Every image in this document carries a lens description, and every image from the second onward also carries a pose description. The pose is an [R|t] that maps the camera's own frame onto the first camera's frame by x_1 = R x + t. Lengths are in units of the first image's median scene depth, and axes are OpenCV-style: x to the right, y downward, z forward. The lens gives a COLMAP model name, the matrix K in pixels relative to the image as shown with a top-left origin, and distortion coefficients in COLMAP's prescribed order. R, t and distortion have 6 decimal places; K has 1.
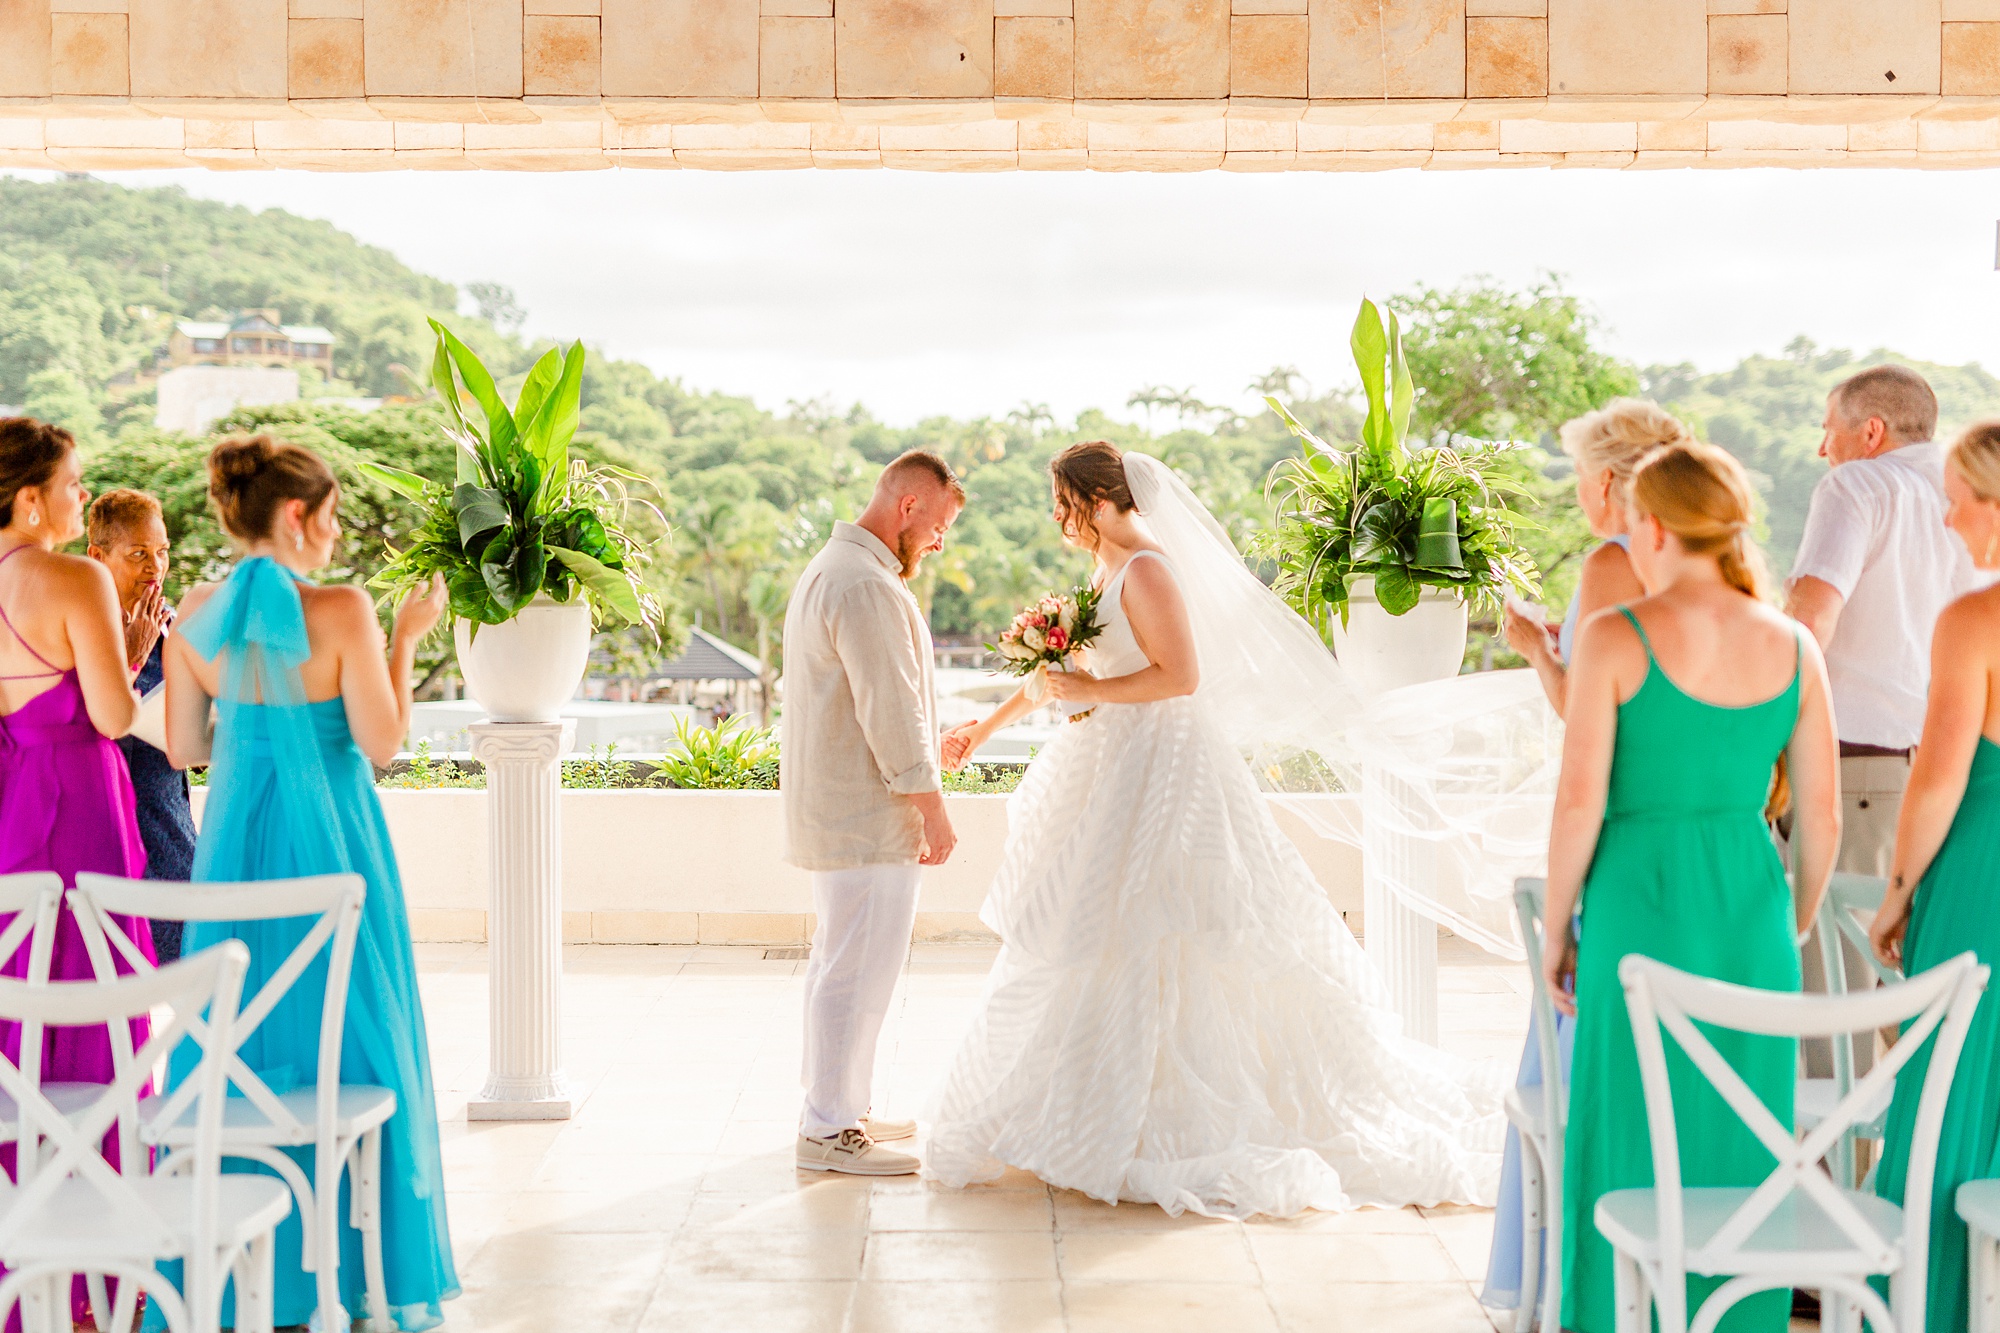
lens RADIAL K [[2864.4, 0, 1000.0], [0, 2864.4, 666.5], [0, 0, 1]] dist [0.025966, -0.027698]
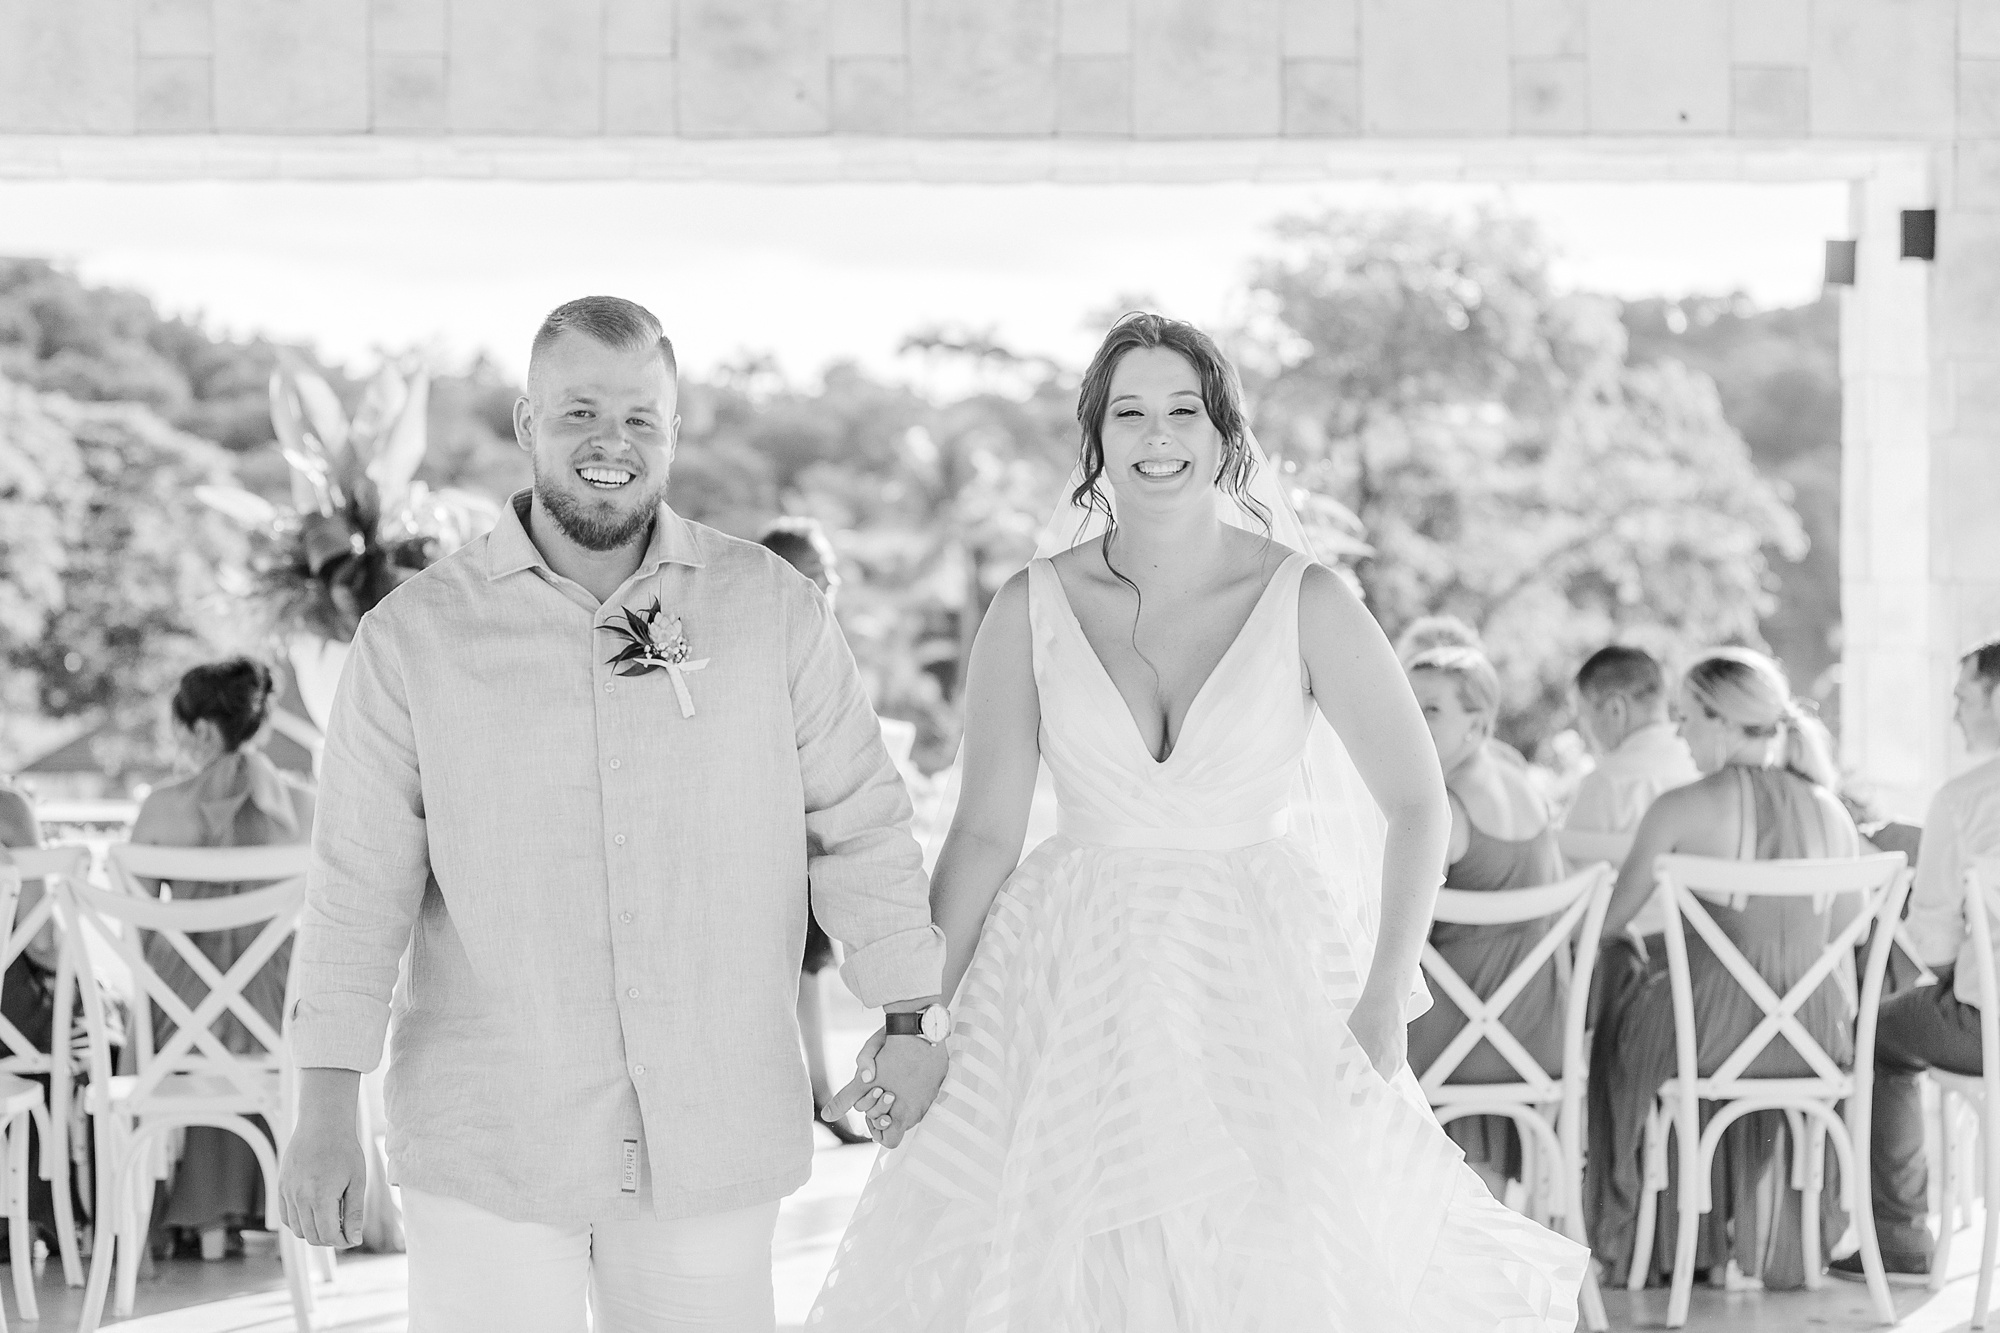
lens RADIAL K [[4735.5, 0, 1000.0], [0, 4735.5, 666.5], [0, 0, 1]] dist [0.129365, -0.031843]
pose [[0.997611, -0.006330, 0.068785, -0.057050], [0.007800, 0.999747, -0.021117, 0.028487], [-0.068633, 0.021603, 0.997408, -0.671939]]
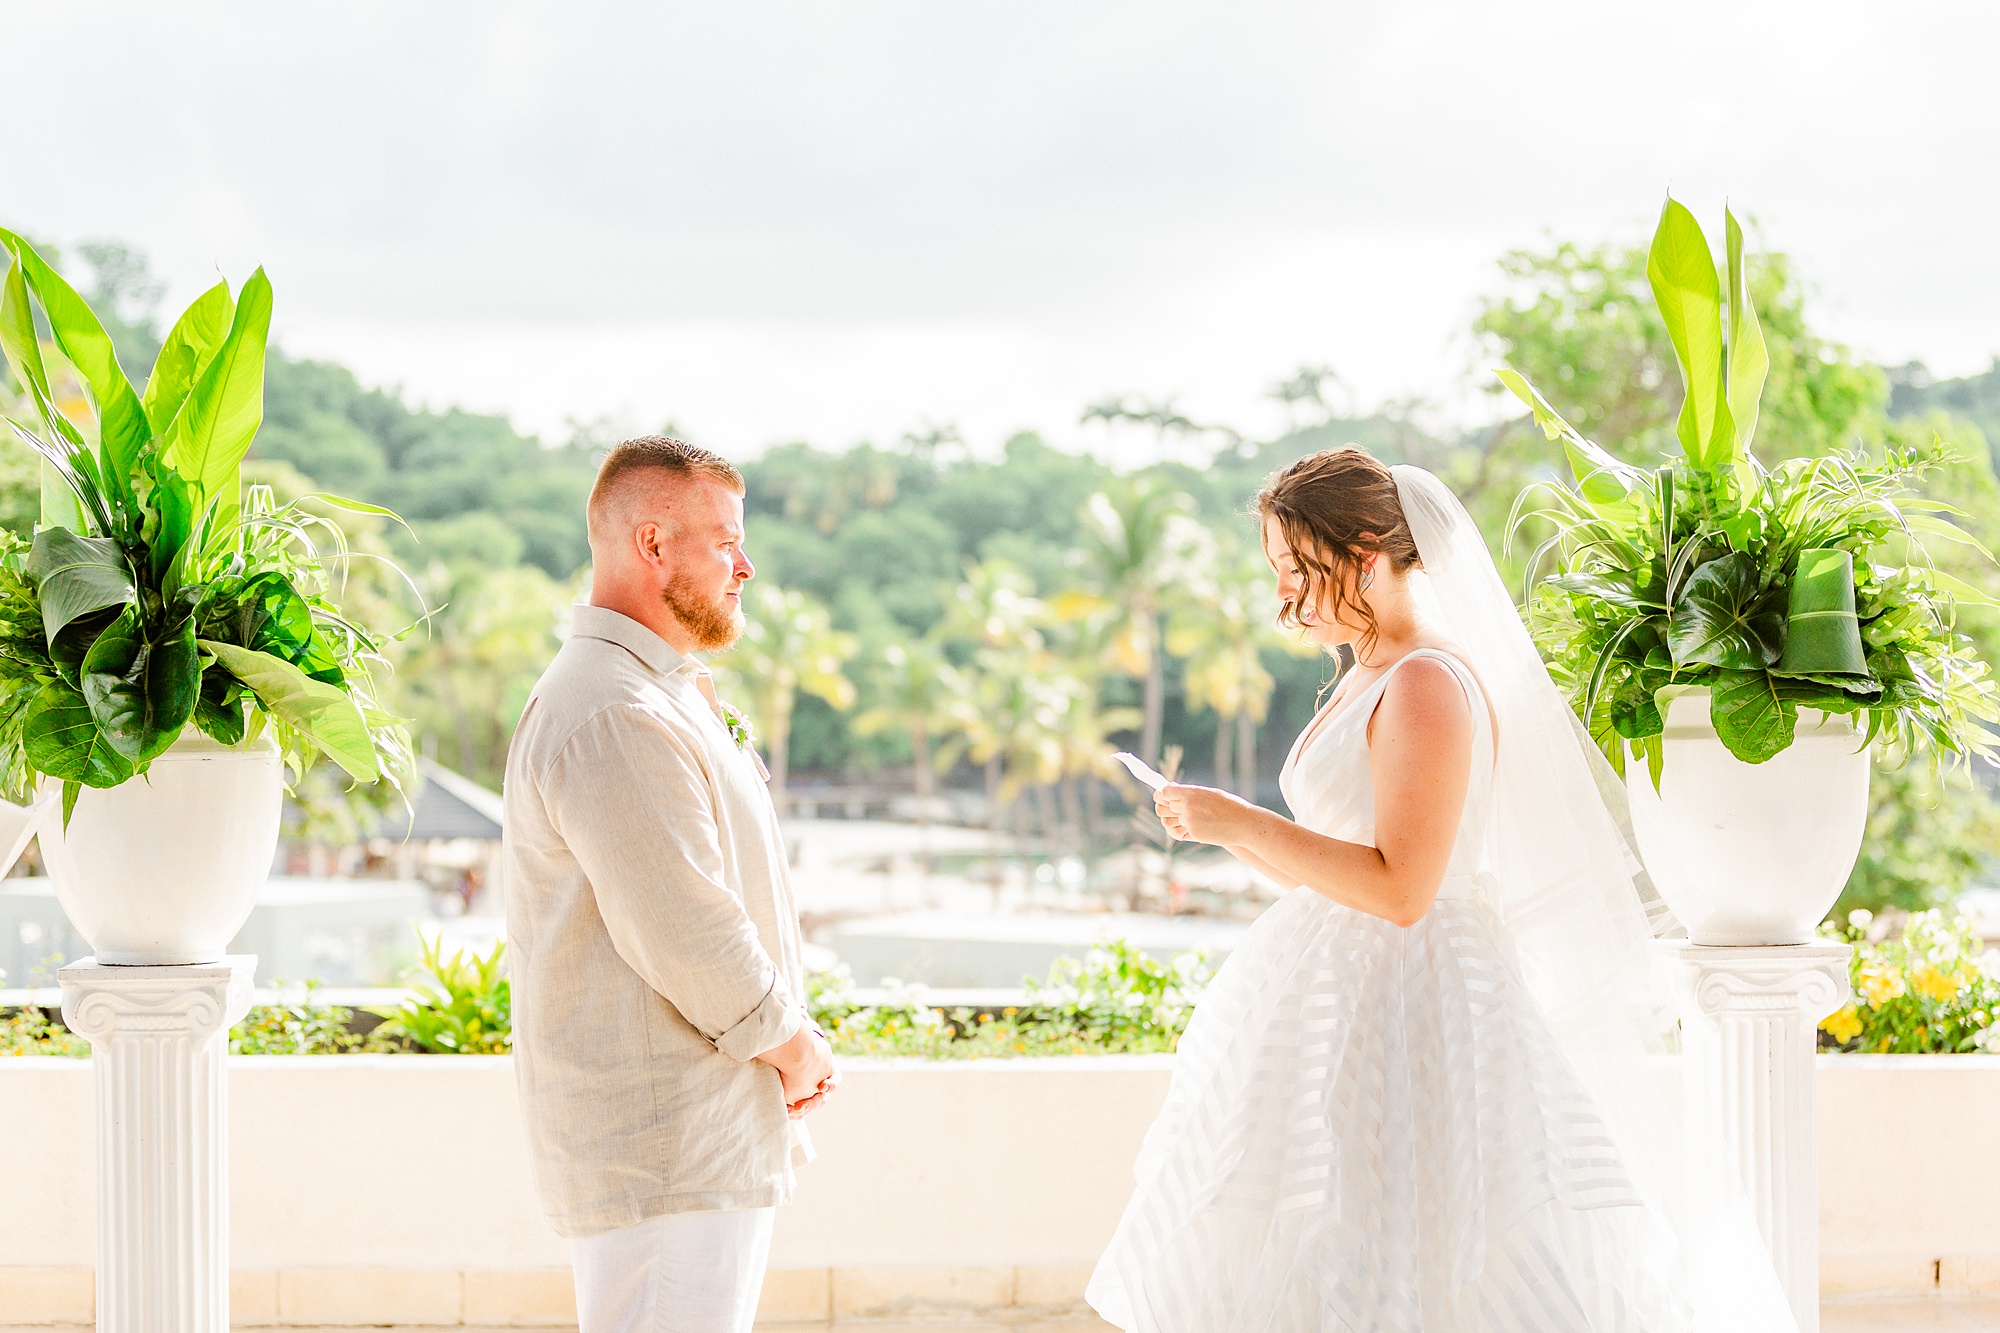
lens RADIAL K [[4239.3, 0, 1000.0], [0, 4239.3, 666.5], [0, 0, 1]] dist [0.013628, -0.282783]
pose [[0.999531, -0.003994, 0.030368, -0.029950], [0.005048, 0.999385, -0.034713, -0.008228], [-0.030211, 0.034850, 0.998936, 0.182909]]
